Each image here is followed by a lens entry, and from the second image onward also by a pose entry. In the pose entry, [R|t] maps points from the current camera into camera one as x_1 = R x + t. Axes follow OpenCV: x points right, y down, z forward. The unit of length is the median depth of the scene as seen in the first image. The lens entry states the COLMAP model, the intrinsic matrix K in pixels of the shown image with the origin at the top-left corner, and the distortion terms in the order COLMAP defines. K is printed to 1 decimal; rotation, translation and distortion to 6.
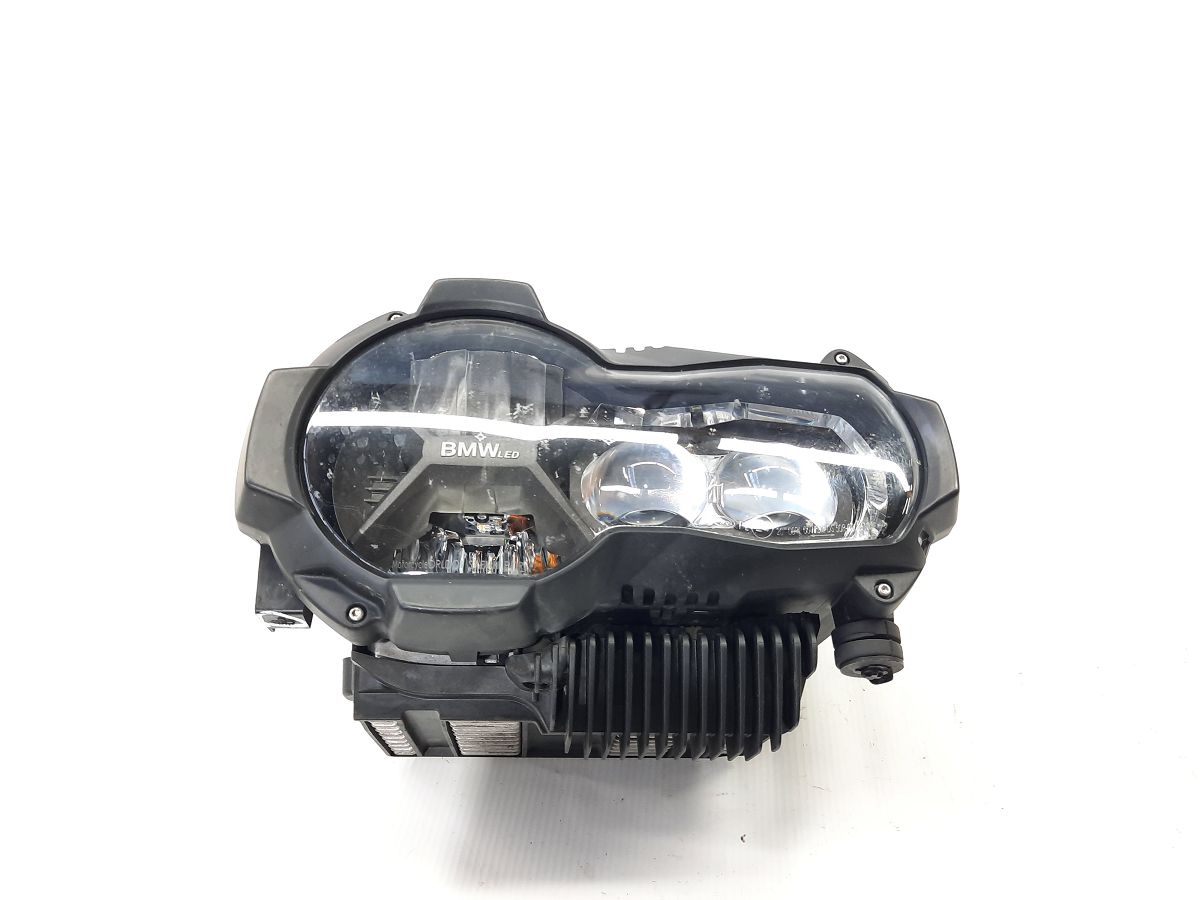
lens RADIAL K [[894.1, 0, 599.8], [0, 894.1, 450.1], [0, 0, 1]] dist [-0.003236, 0.001886]
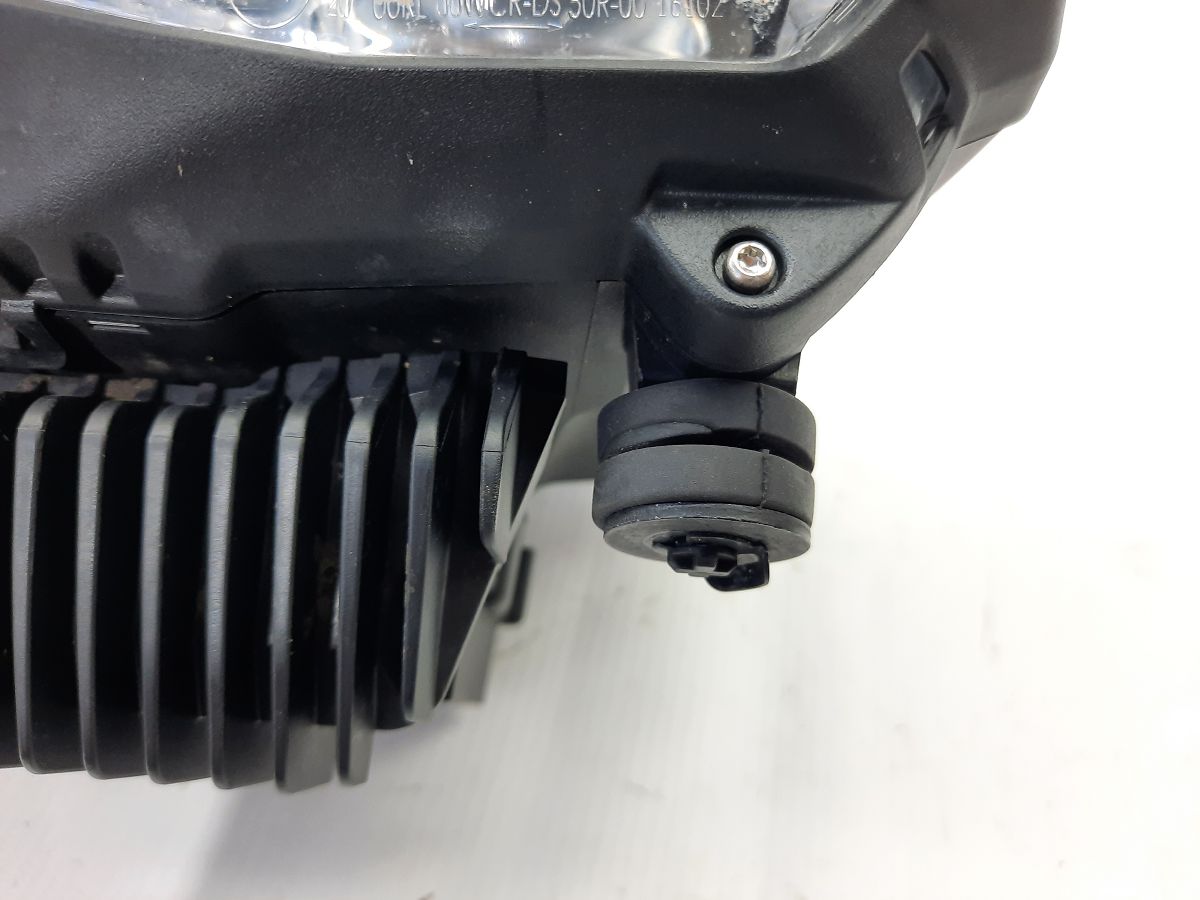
lens RADIAL K [[894.1, 0, 600.5], [0, 894.1, 451.2], [0, 0, 1]] dist [-0.003236, 0.001886]
pose [[0.995913, 0.055857, -0.070976, 0.289889], [-0.042188, 0.982529, 0.181267, 0.161617], [0.079861, -0.177532, 0.980869, 0.708974]]
